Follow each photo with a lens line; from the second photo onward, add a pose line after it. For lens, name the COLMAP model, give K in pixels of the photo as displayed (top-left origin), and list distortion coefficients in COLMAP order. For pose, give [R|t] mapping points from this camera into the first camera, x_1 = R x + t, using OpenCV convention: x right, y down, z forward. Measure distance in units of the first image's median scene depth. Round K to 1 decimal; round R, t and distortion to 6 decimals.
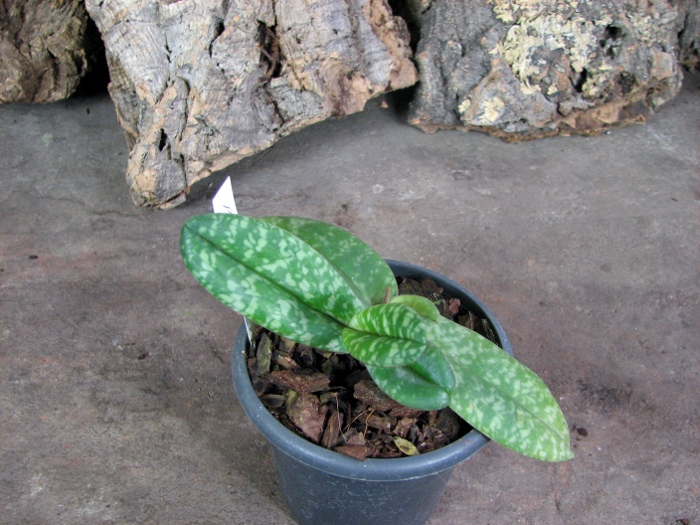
lens RADIAL K [[755.3, 0, 333.4], [0, 755.3, 284.3], [0, 0, 1]] dist [-0.208642, 0.261411]
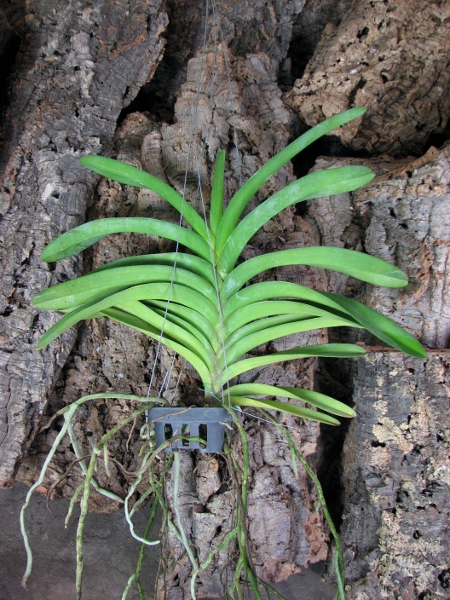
lens RADIAL K [[646.1, 0, 185.5], [0, 646.1, 278.0], [0, 0, 1]] dist [-0.216698, 0.256291]
pose [[0.930869, 0.218065, -0.293139, 0.097489], [-0.276169, 0.945264, -0.173799, -0.624959], [0.239194, 0.242740, 0.940140, -0.698070]]
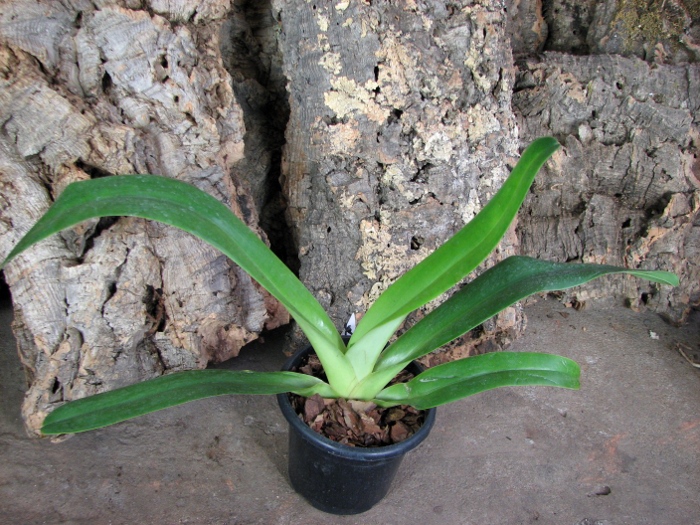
lens RADIAL K [[755.3, 0, 333.4], [0, 755.3, 284.3], [0, 0, 1]] dist [-0.208642, 0.261411]
pose [[0.993144, 0.063856, 0.097911, 0.068149], [-0.053069, 0.992617, -0.109069, -0.232864], [-0.104153, 0.103125, 0.989200, -0.165298]]
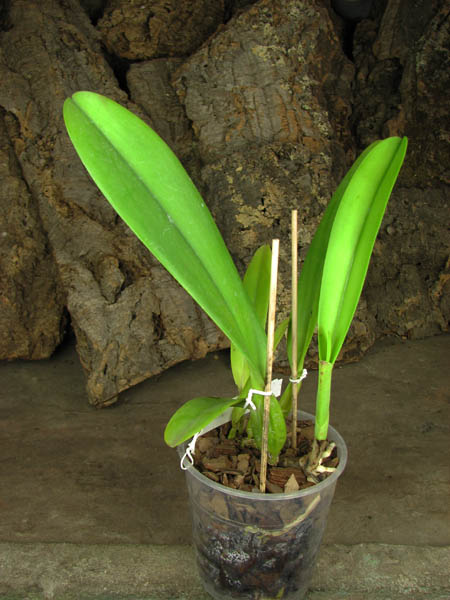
lens RADIAL K [[647.4, 0, 205.2], [0, 647.4, 289.9], [0, 0, 1]] dist [-0.208642, 0.261411]
pose [[0.998633, -0.033964, 0.039741, -0.022473], [0.047699, 0.903100, -0.426774, 0.344321], [-0.021396, 0.428086, 0.903485, -0.628235]]
